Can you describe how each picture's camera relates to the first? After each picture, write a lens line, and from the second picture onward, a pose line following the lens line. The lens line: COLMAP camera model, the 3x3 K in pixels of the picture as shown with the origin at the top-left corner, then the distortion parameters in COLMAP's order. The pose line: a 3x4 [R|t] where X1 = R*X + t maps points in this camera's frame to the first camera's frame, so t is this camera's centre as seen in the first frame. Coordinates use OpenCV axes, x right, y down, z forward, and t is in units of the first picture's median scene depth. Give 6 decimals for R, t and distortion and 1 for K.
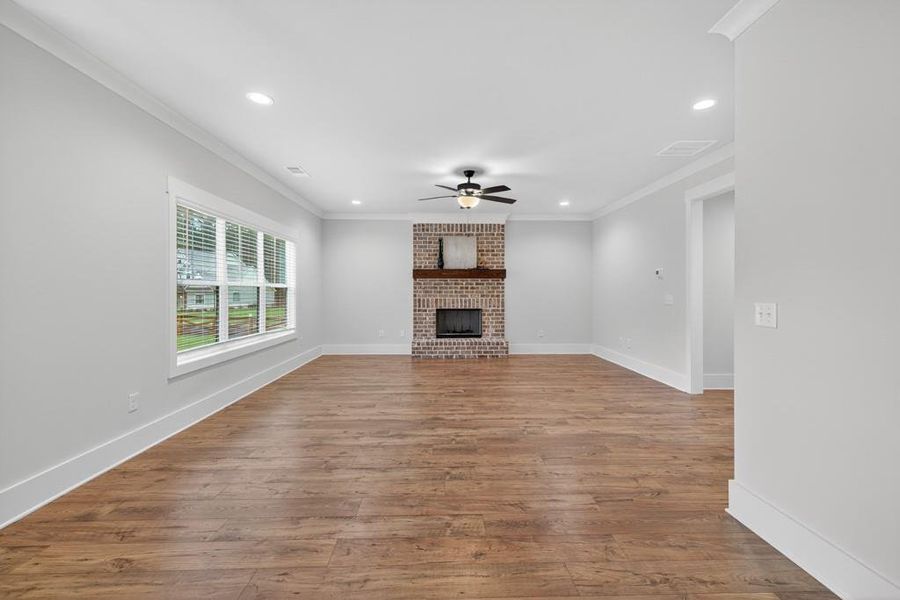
lens RADIAL K [[377.2, 0, 445.4], [0, 377.2, 294.2], [0, 0, 1]] dist [0.008816, -0.001552]
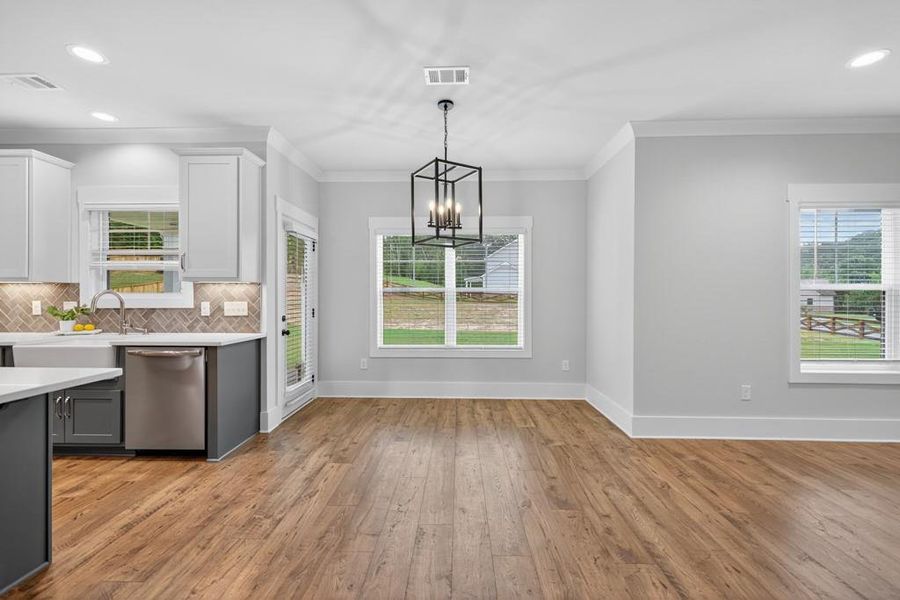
lens RADIAL K [[377.2, 0, 447.3], [0, 377.2, 297.9], [0, 0, 1]] dist [0.008816, -0.001552]
pose [[-0.078379, -0.005819, -0.996907, 0.426157], [-0.005576, 0.999970, -0.005399, 0.005868], [0.996908, 0.005136, -0.078409, 0.188128]]
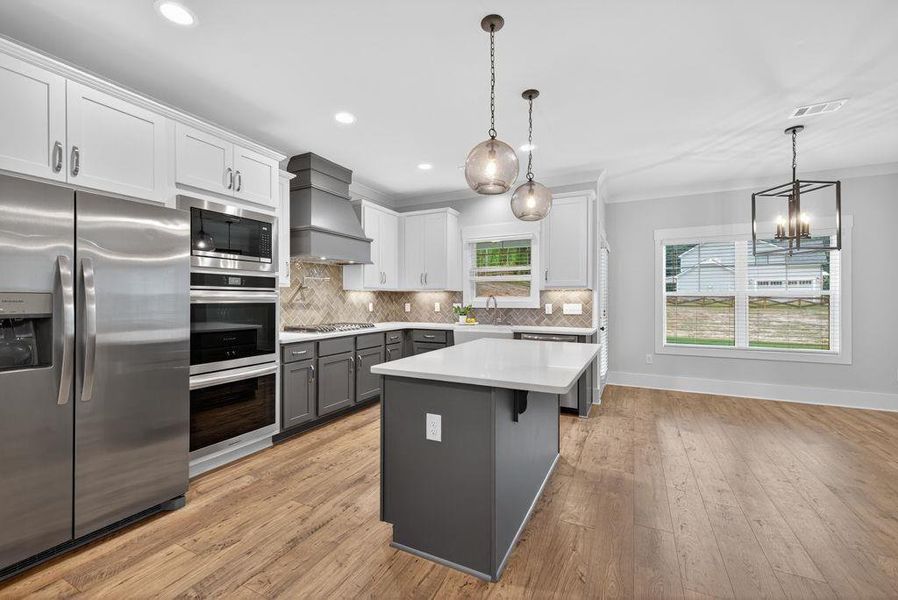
lens RADIAL K [[376.4, 0, 447.8], [0, 376.4, 300.3], [0, 0, 1]] dist [0.008816, -0.001552]
pose [[-0.484677, -0.008224, -0.874654, 1.087959], [-0.007648, 0.999957, -0.005164, 0.014649], [0.874660, 0.004187, -0.484720, -0.401546]]
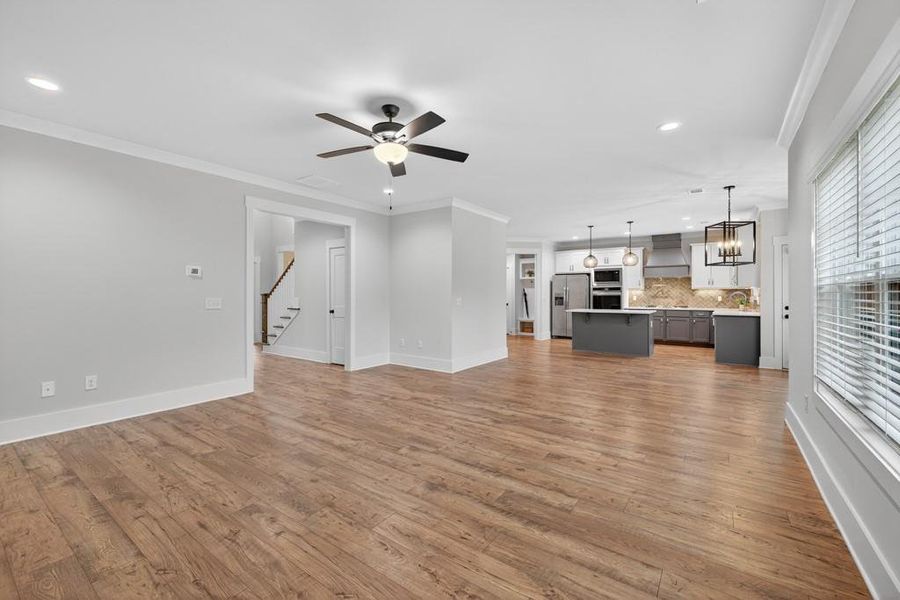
lens RADIAL K [[377.2, 0, 438.2], [0, 377.2, 293.2], [0, 0, 1]] dist [0.008816, -0.001552]
pose [[-0.788827, -0.007171, 0.614574, -0.871955], [-0.001433, 0.999951, 0.009827, -0.045482], [-0.614614, 0.006871, -0.788798, 3.187197]]
